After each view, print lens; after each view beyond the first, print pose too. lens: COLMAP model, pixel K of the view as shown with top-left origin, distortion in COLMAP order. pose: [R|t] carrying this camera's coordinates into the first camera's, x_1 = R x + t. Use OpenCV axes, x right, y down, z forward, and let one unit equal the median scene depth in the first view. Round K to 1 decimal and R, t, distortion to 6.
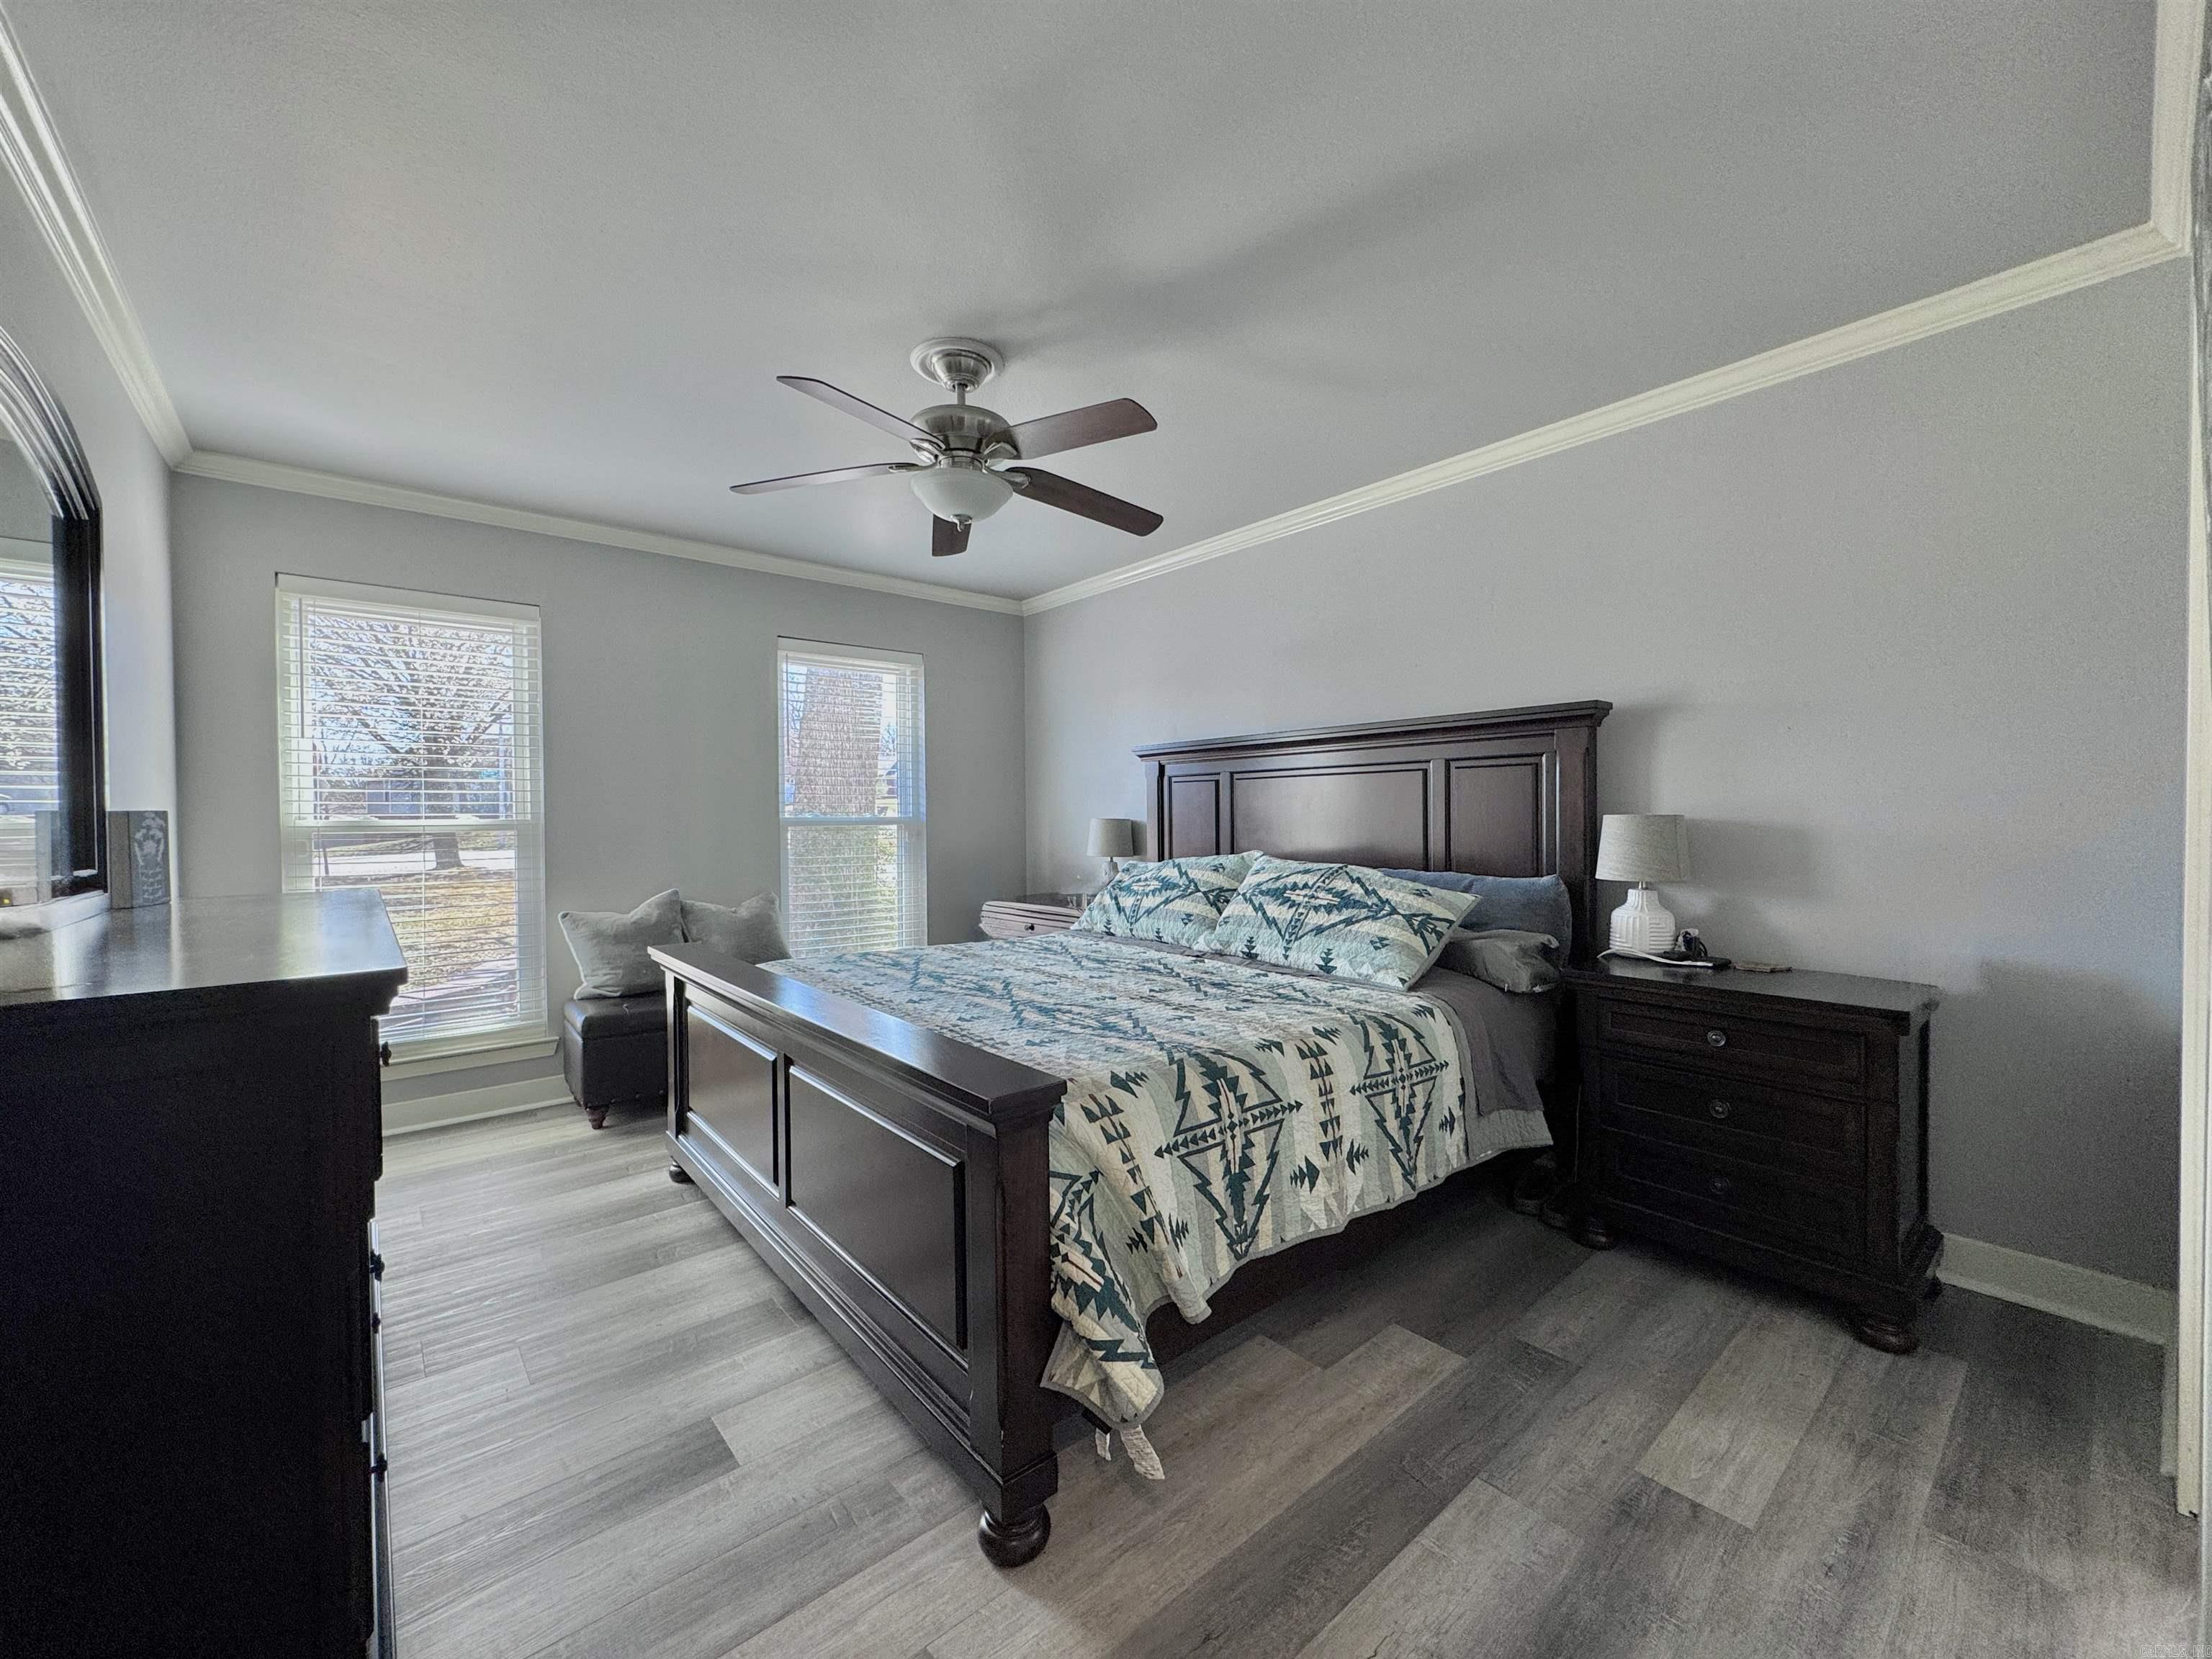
lens RADIAL K [[883.8, 0, 1118.7], [0, 883.8, 833.5], [0, 0, 1]] dist [-0.000962, 0.000869]
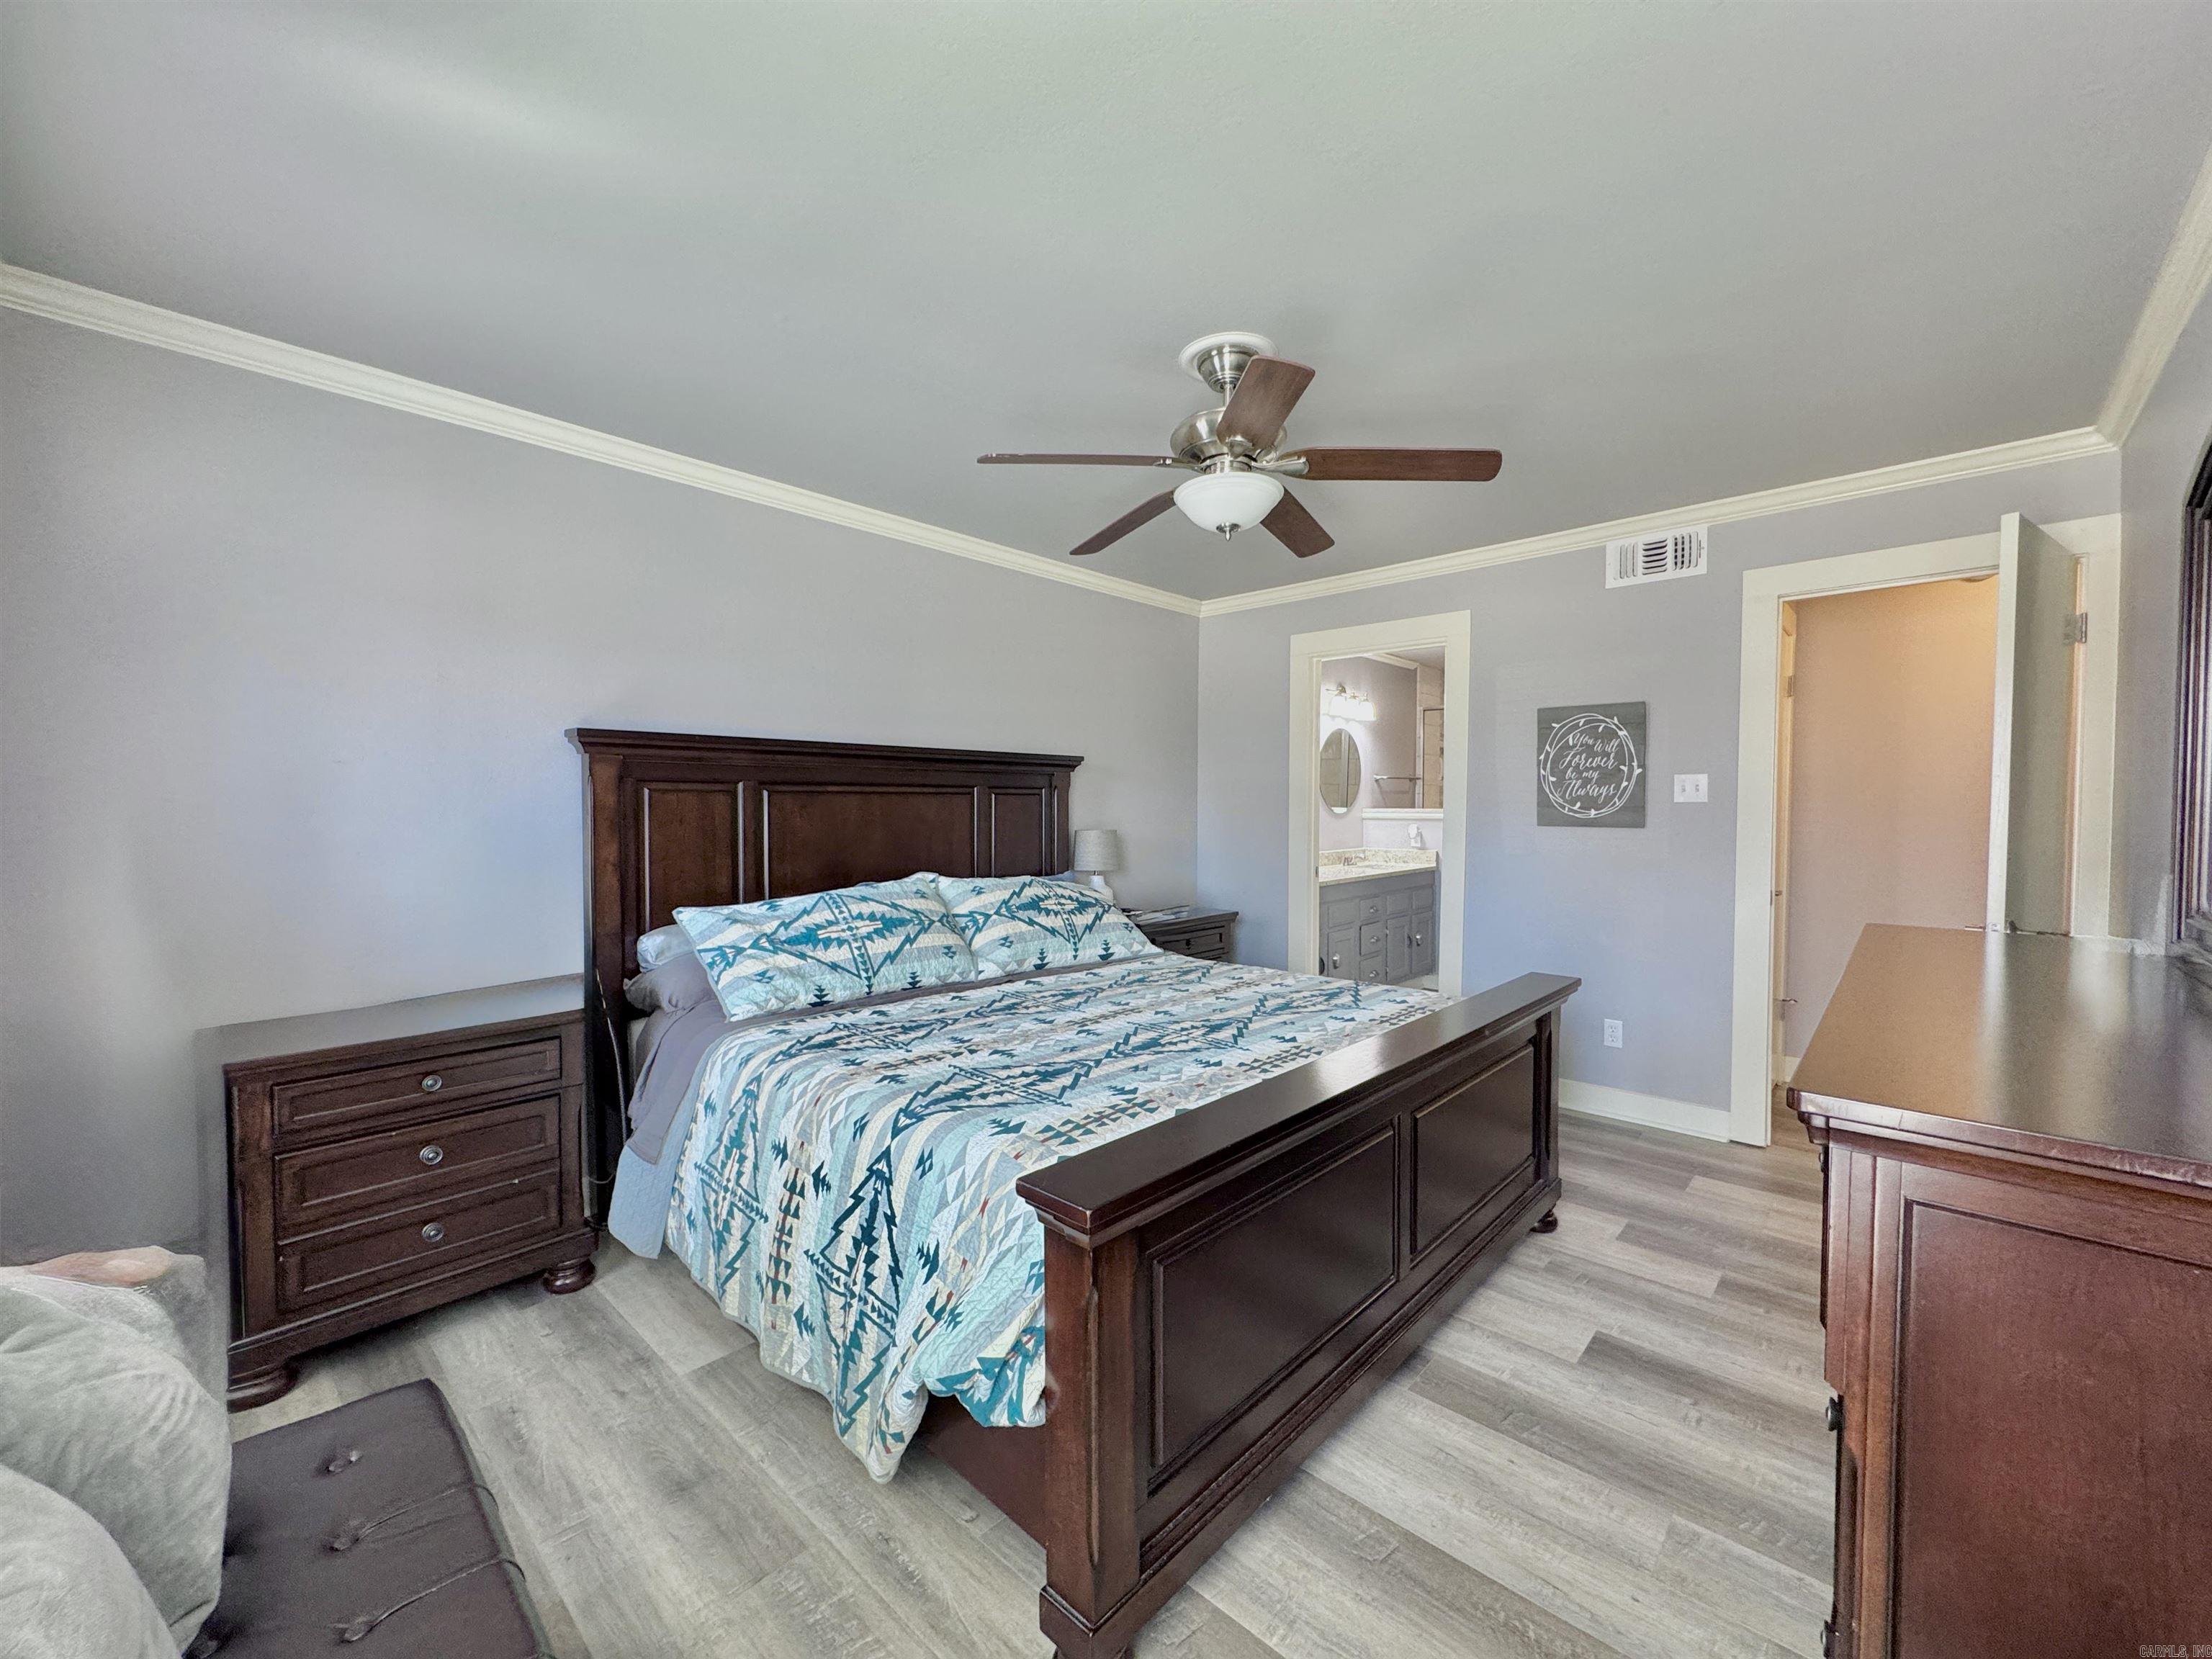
lens RADIAL K [[883.8, 0, 1107.9], [0, 883.8, 833.2], [0, 0, 1]] dist [-0.000962, 0.000869]
pose [[-0.129194, -0.024595, 0.991314, -0.947571], [0.018978, 0.999448, 0.027270, -0.052592], [-0.991438, 0.022336, -0.128656, 1.089519]]
